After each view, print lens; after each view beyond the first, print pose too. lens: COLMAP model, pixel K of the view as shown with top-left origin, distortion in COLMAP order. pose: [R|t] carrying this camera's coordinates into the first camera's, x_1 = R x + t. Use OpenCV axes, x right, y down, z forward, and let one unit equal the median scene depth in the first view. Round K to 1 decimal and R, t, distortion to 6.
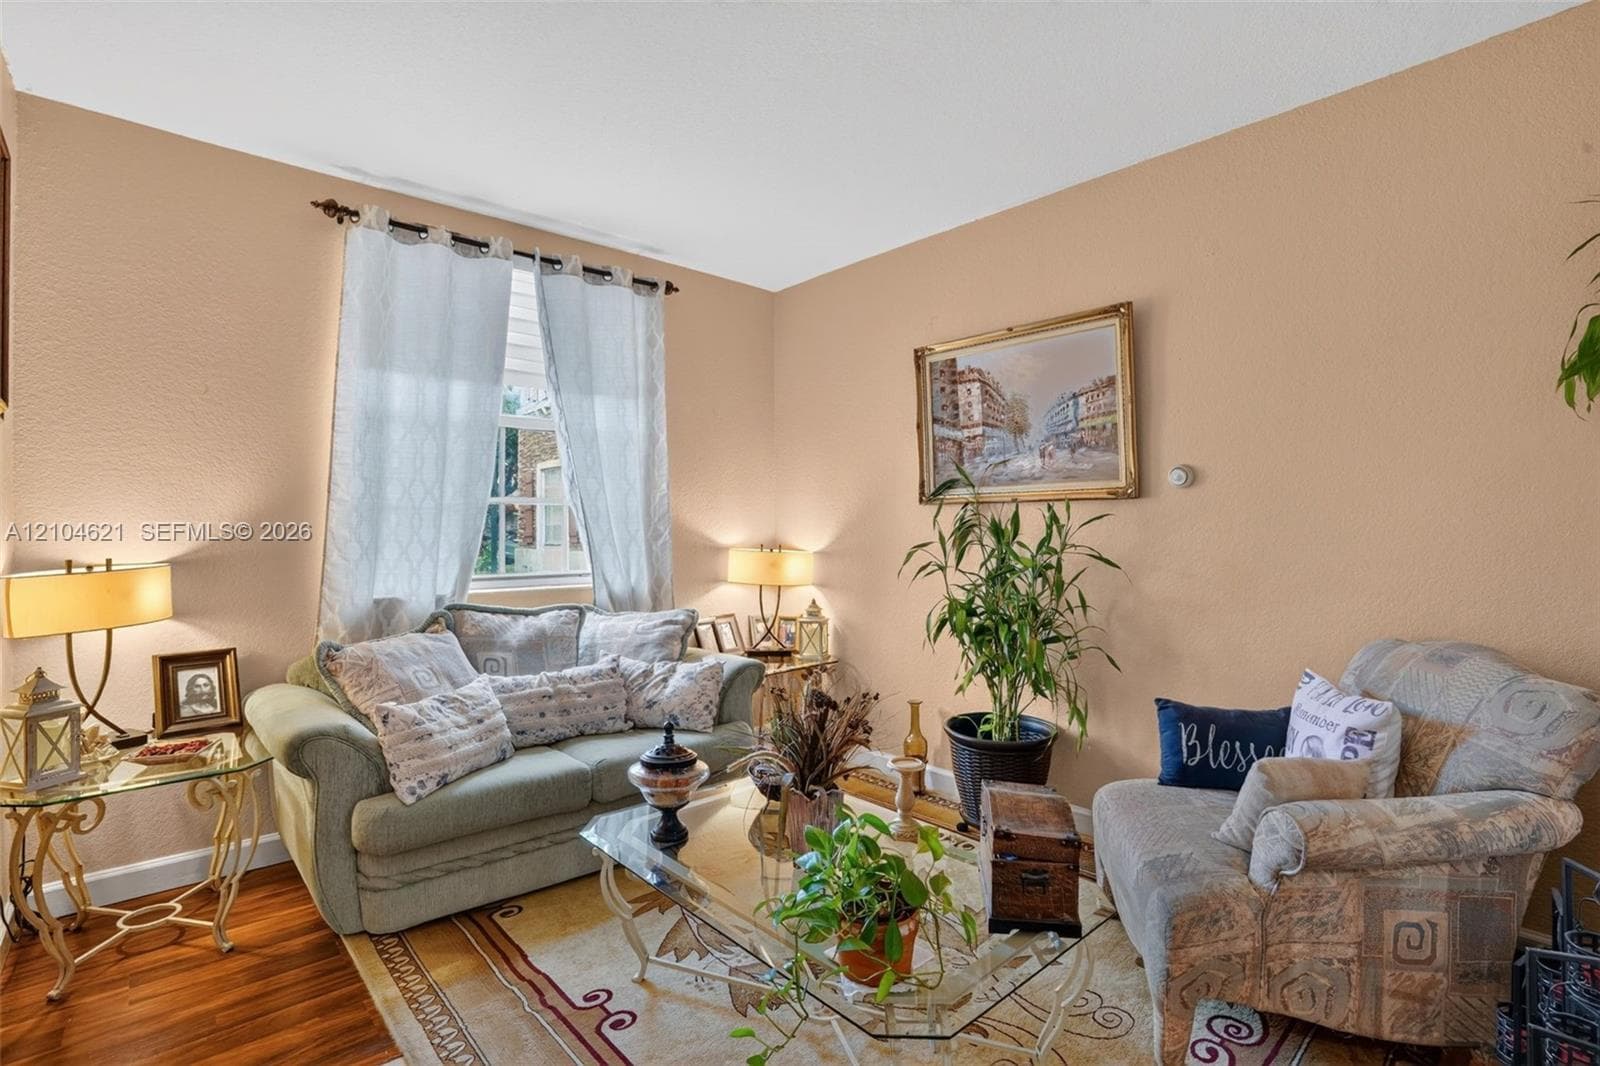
lens RADIAL K [[729.1, 0, 805.2], [0, 729.1, 529.3], [0, 0, 1]] dist [-0.055156, 0.017522]
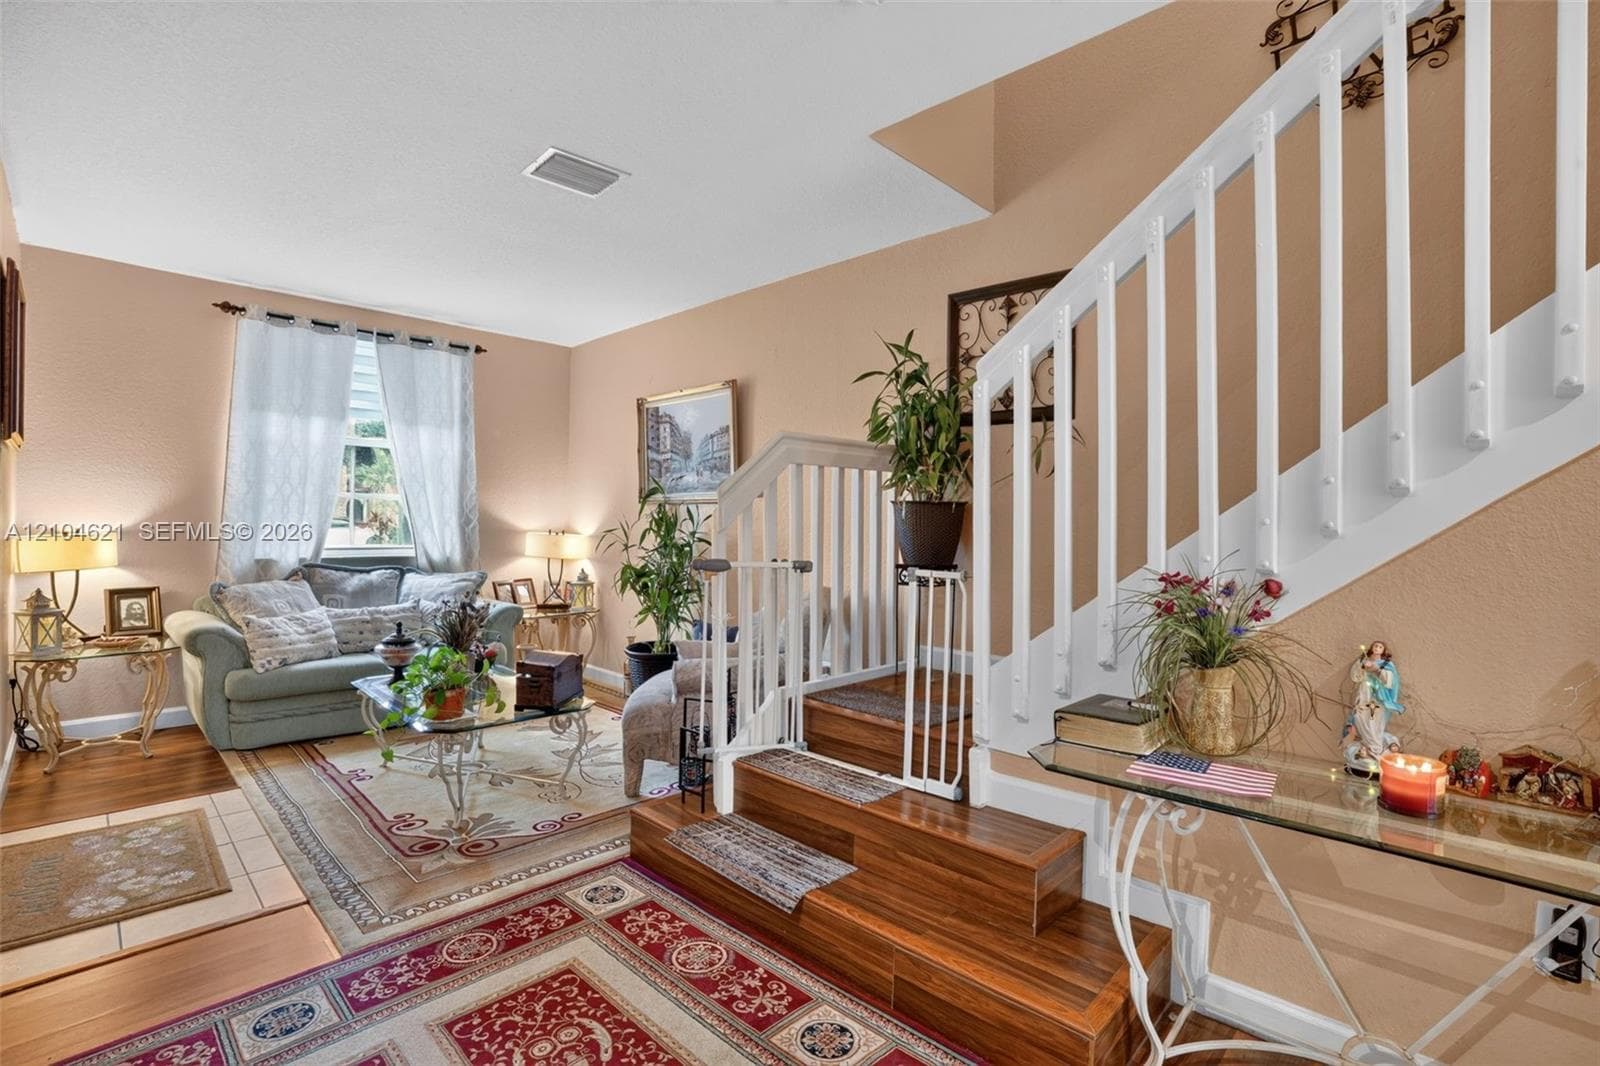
lens RADIAL K [[729.1, 0, 816.1], [0, 729.1, 530.1], [0, 0, 1]] dist [-0.055156, 0.017522]
pose [[0.998115, 0.017181, 0.058923, 0.507521], [-0.017692, 0.999810, 0.008168, 0.001148], [-0.058772, -0.009195, 0.998229, -0.587841]]
